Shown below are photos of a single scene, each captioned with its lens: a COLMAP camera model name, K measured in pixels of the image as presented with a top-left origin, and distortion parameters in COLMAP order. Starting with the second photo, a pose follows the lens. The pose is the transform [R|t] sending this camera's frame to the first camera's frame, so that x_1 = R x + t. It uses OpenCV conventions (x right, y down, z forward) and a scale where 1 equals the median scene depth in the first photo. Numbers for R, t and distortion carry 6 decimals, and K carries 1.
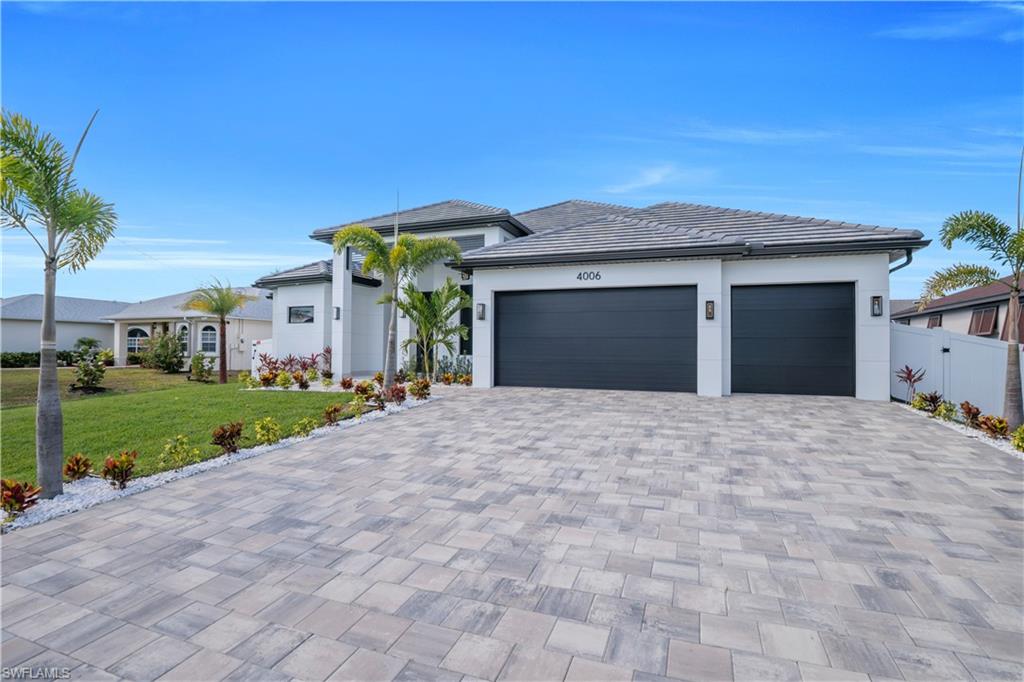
lens RADIAL K [[487.4, 0, 512.0], [0, 487.4, 341.0], [0, 0, 1]] dist [-0.001037, -0.015793]
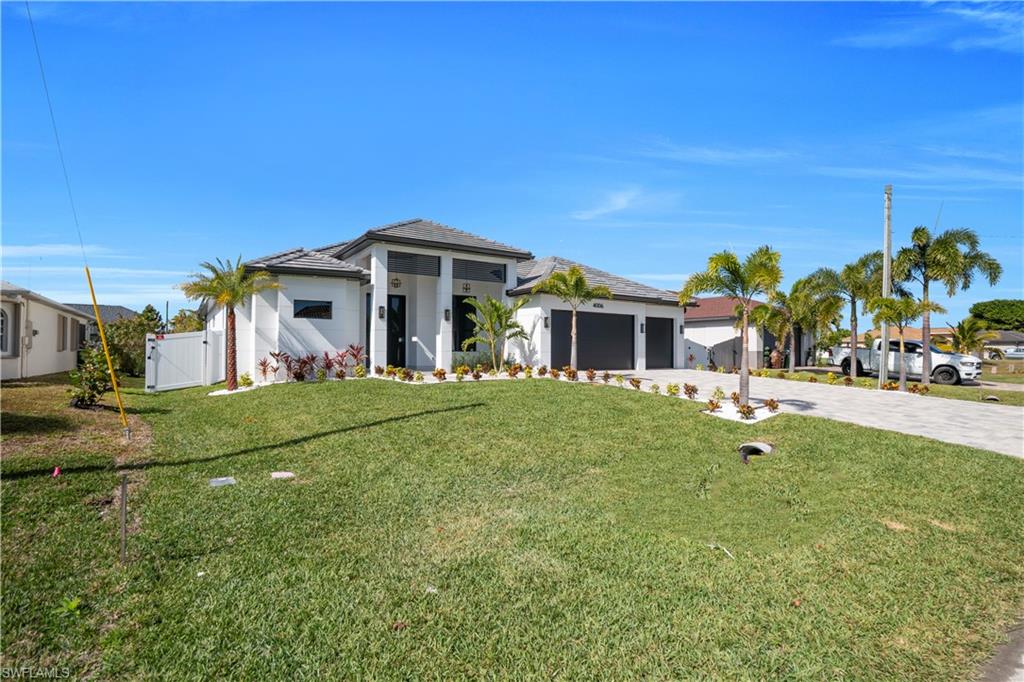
lens RADIAL K [[487.4, 0, 512.0], [0, 487.4, 341.0], [0, 0, 1]] dist [-0.001037, -0.015793]
pose [[0.590254, 0.012107, 0.807127, -1.444993], [-0.016329, 0.999862, -0.003057, 0.005105], [-0.807052, -0.011375, 0.590370, 0.211699]]
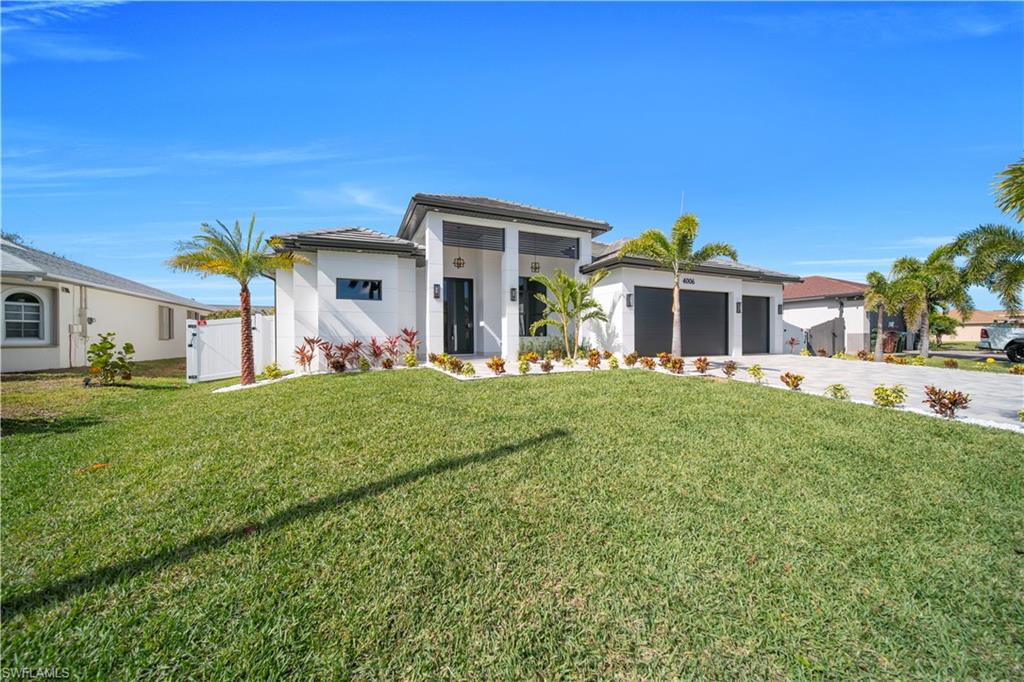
lens RADIAL K [[349.0, 0, 512.0], [0, 349.0, 341.0], [0, 0, 1]] dist [-0.000809, -0.000019]
pose [[0.724117, -0.015637, 0.689500, -0.982778], [-0.003479, 0.999647, 0.026324, 0.025534], [-0.689668, -0.021460, 0.723807, 0.595336]]
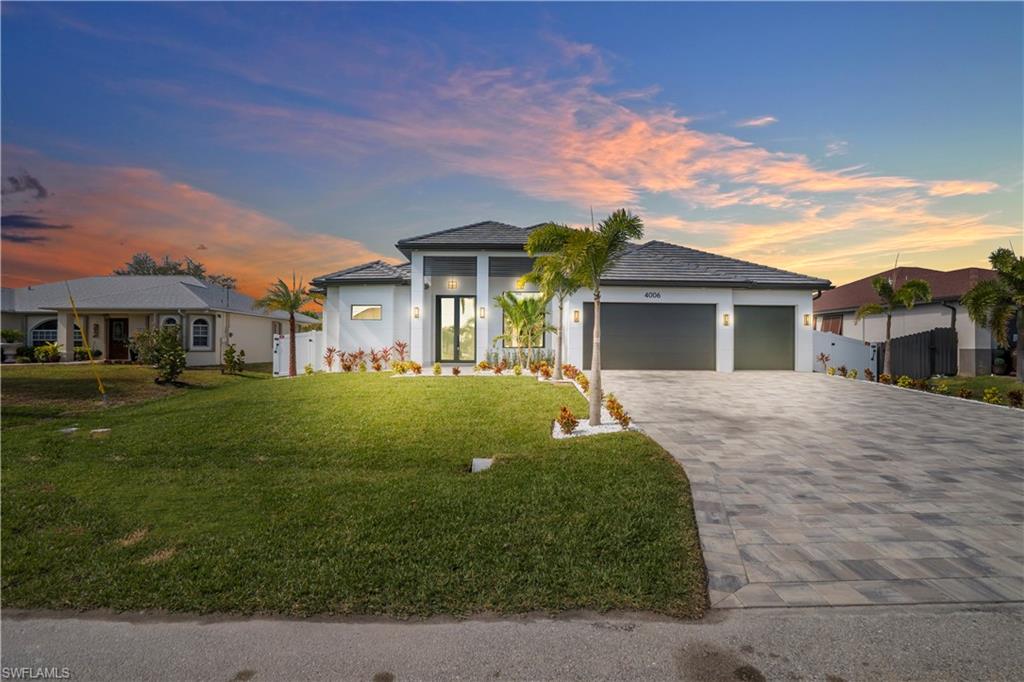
lens RADIAL K [[487.4, 0, 512.0], [0, 487.4, 341.0], [0, 0, 1]] dist [-0.001037, -0.015793]
pose [[0.934445, 0.004186, 0.356082, -0.780372], [-0.007250, 0.999947, 0.007269, 0.001660], [-0.356033, -0.009374, 0.934426, -0.257531]]
